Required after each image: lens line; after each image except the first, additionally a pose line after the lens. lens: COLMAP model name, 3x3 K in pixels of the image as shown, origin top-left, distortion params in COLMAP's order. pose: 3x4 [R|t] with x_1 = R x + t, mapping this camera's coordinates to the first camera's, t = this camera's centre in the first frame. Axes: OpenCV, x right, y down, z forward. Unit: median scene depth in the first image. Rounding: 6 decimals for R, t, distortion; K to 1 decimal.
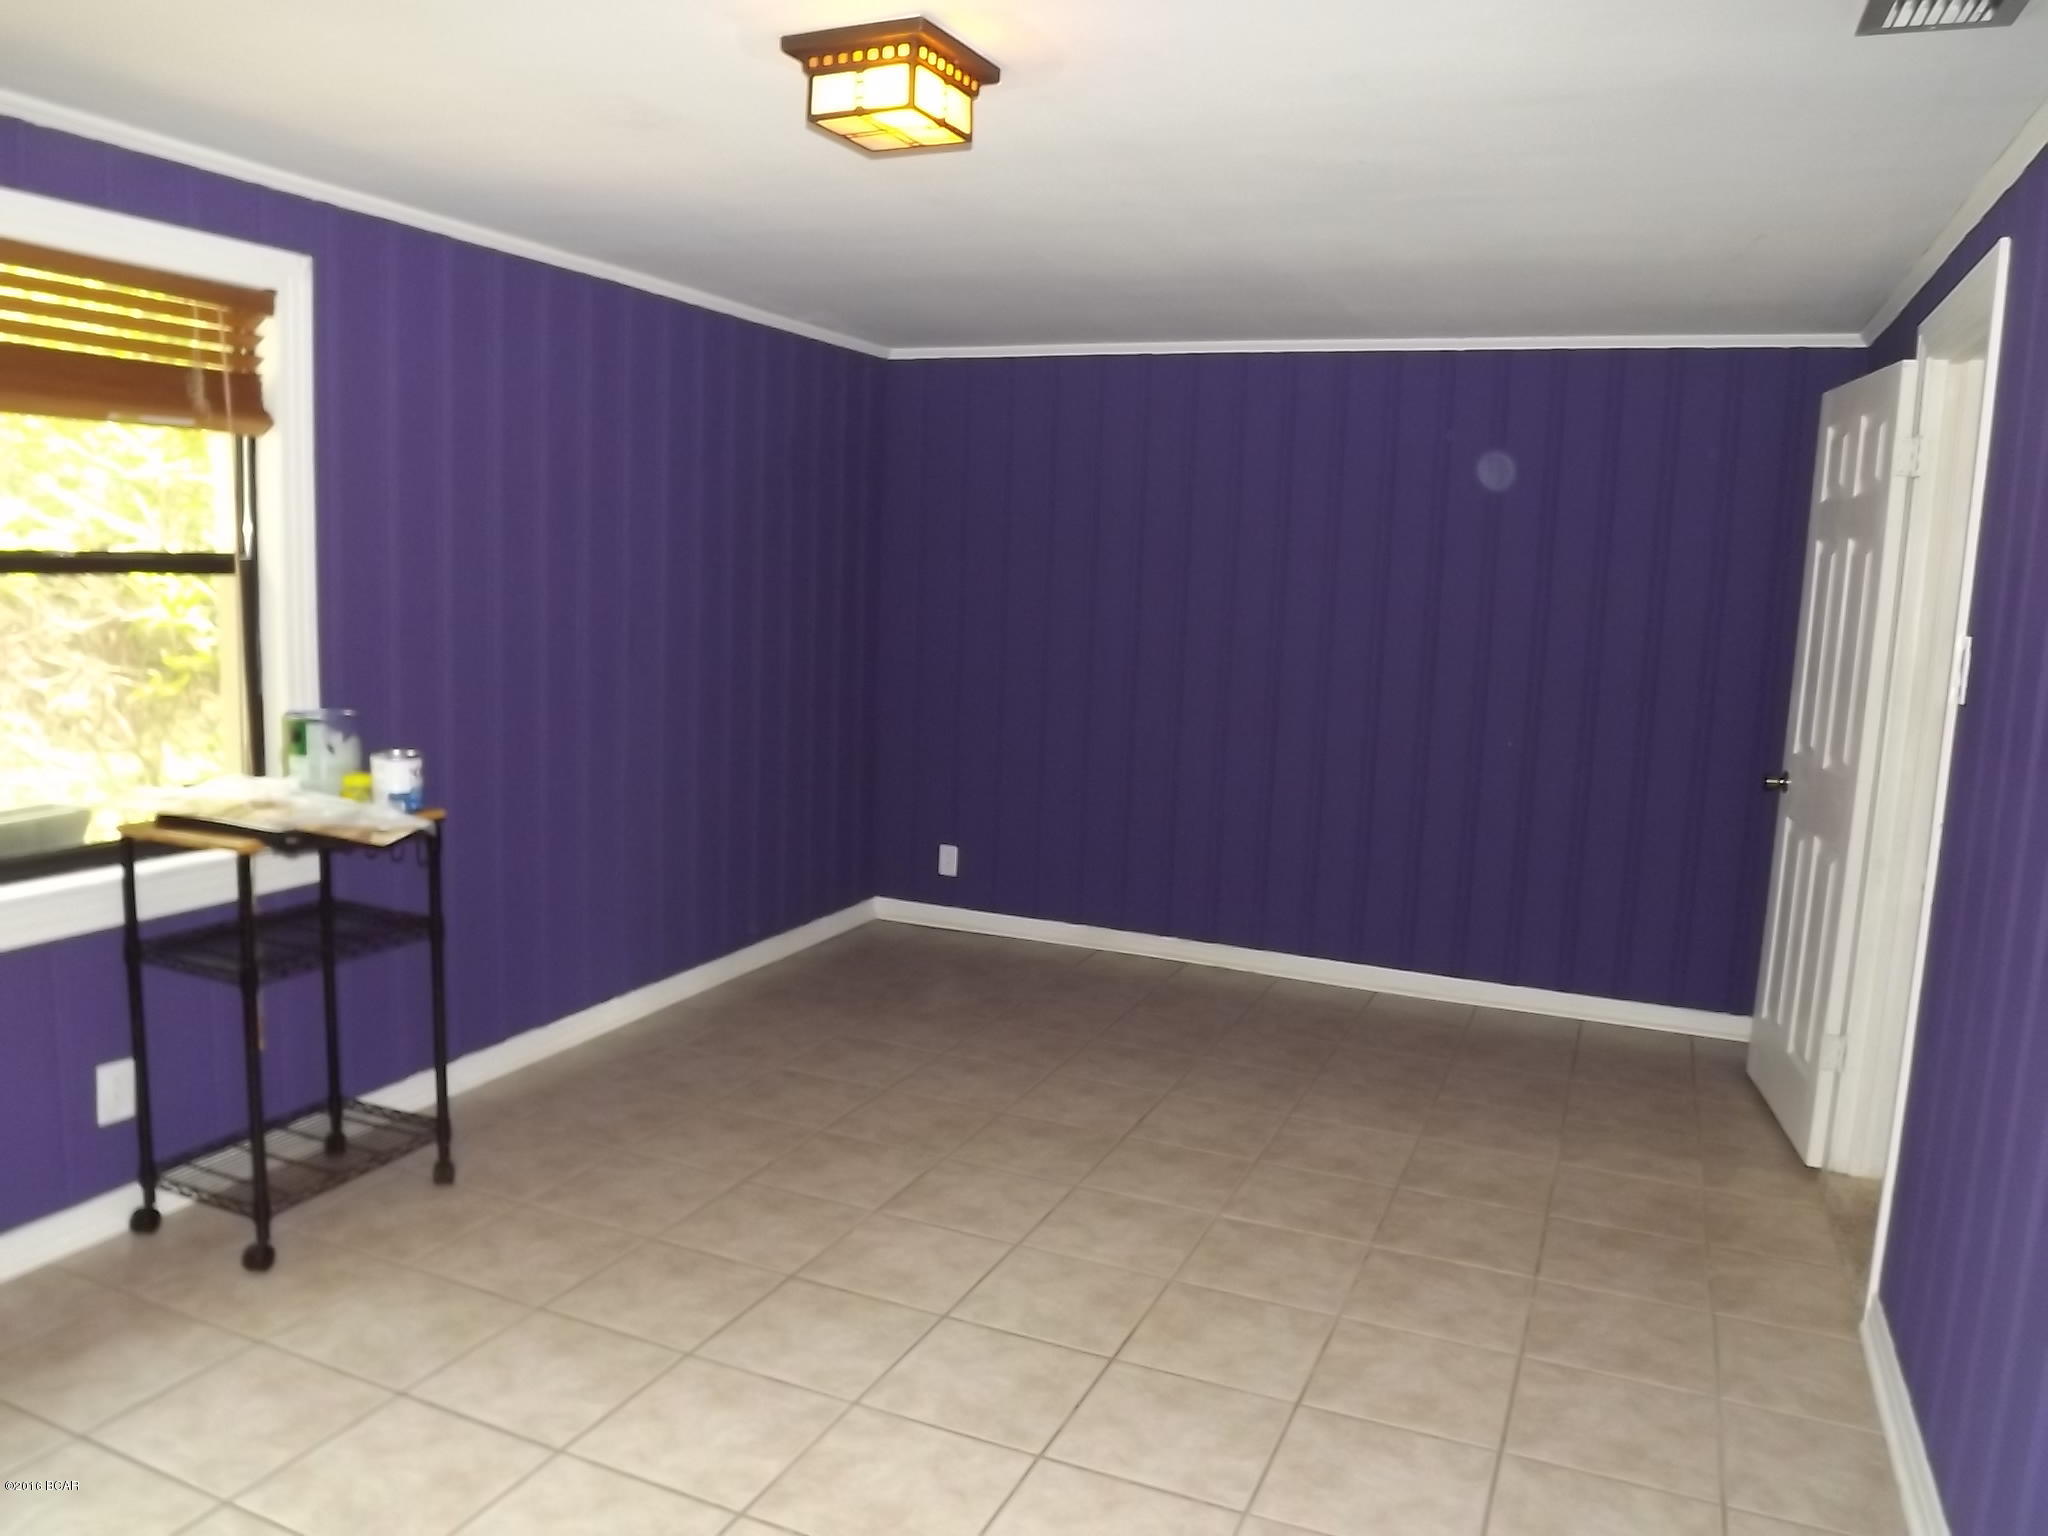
lens RADIAL K [[1472.7, 0, 1019.0], [0, 1472.7, 769.4], [0, 0, 1]] dist [-0.057567, 0.009907]
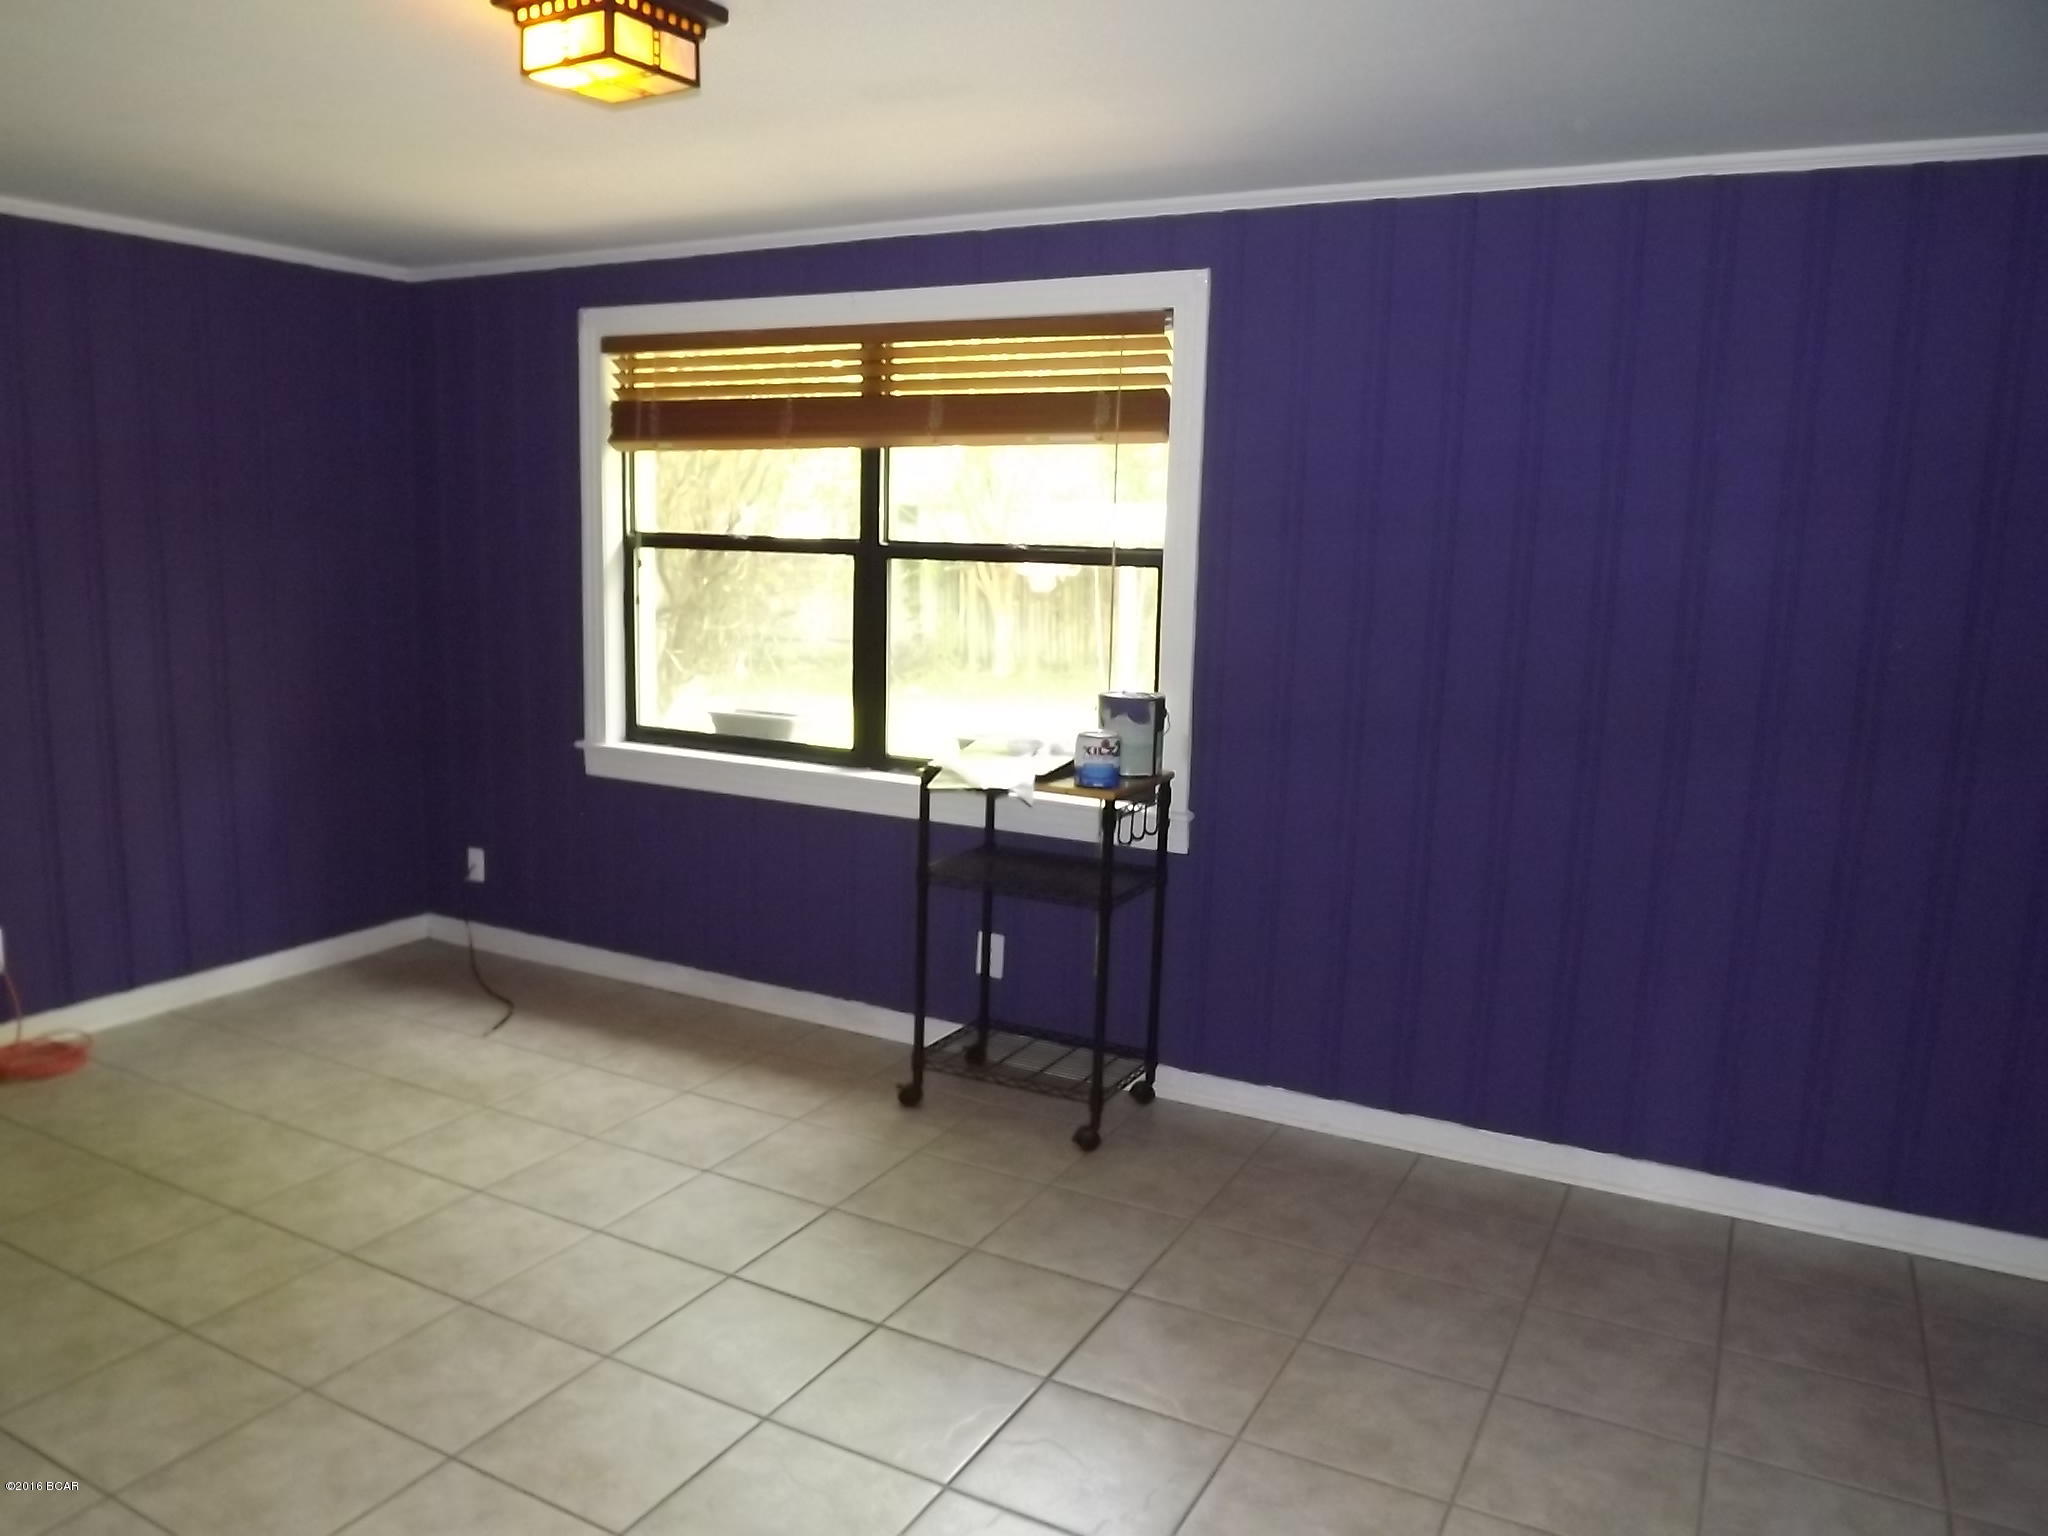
lens RADIAL K [[1472.7, 0, 1018.6], [0, 1472.7, 775.0], [0, 0, 1]] dist [-0.057567, 0.009907]
pose [[-0.075322, 0.125149, -0.989275, 0.655326], [-0.165257, 0.976807, 0.136155, -0.119558], [0.983370, 0.173740, -0.052893, 1.024951]]
